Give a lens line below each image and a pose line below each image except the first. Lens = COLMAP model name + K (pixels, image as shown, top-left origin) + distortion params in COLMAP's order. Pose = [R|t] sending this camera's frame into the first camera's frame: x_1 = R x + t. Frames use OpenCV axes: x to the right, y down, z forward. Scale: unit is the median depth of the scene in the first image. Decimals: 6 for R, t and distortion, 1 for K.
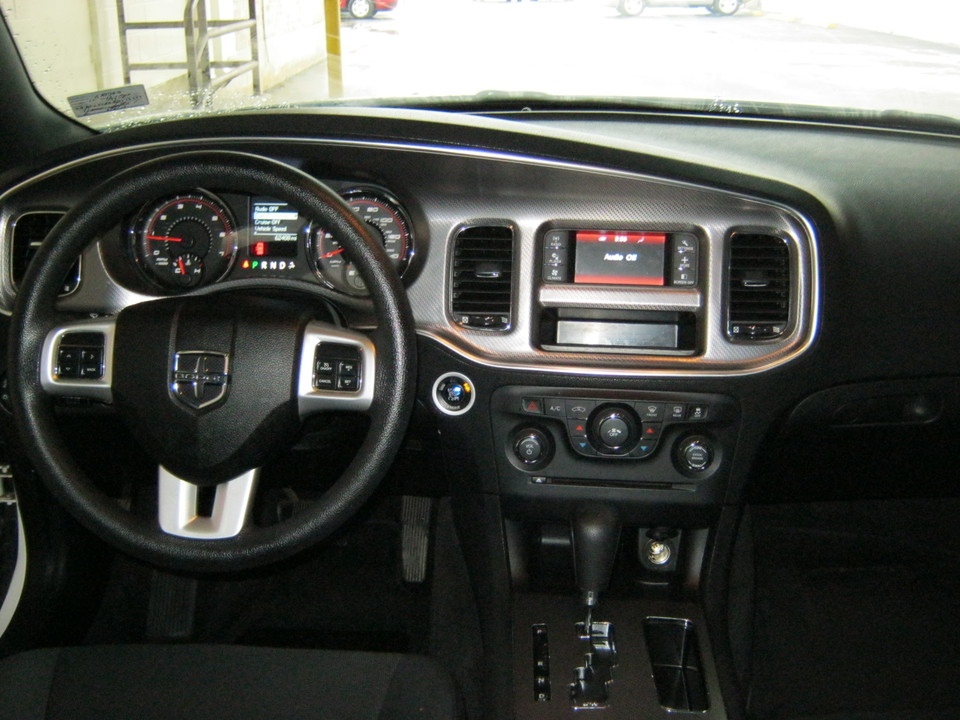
lens RADIAL K [[1128.0, 0, 480.0], [0, 1128.0, 360.0], [0, 0, 1]] dist [-0.112143, 0.032265]
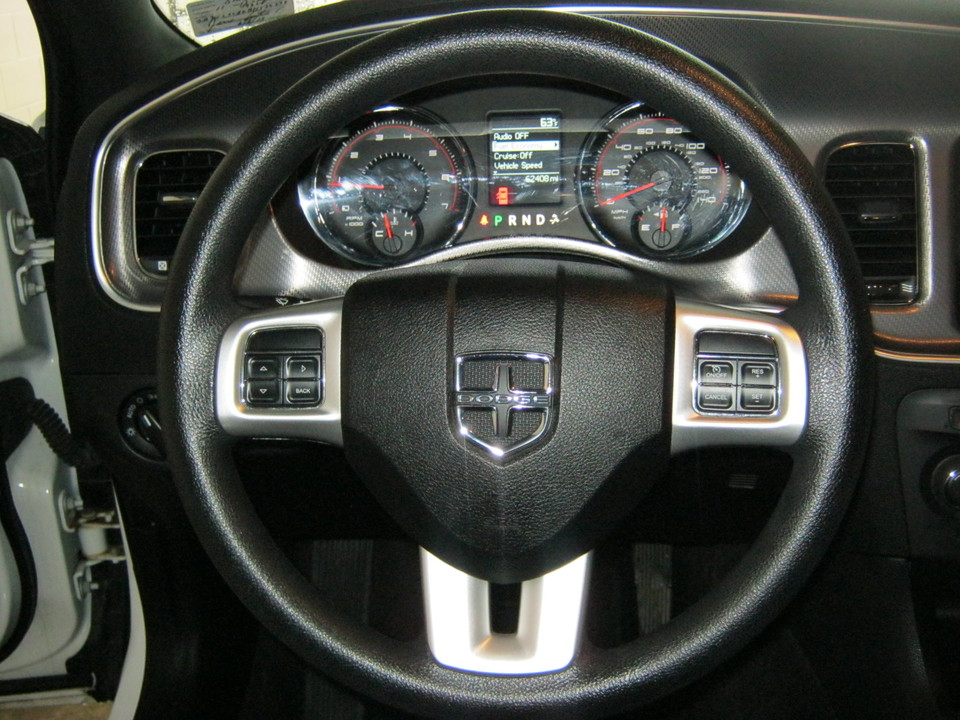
lens RADIAL K [[1128.0, 0, 480.0], [0, 1128.0, 360.0], [0, 0, 1]] dist [-0.112143, 0.032265]
pose [[0.998357, -0.035041, -0.045336, -0.194334], [0.035304, 0.999364, 0.005017, -0.006267], [0.045131, -0.006609, 0.998959, 0.352685]]
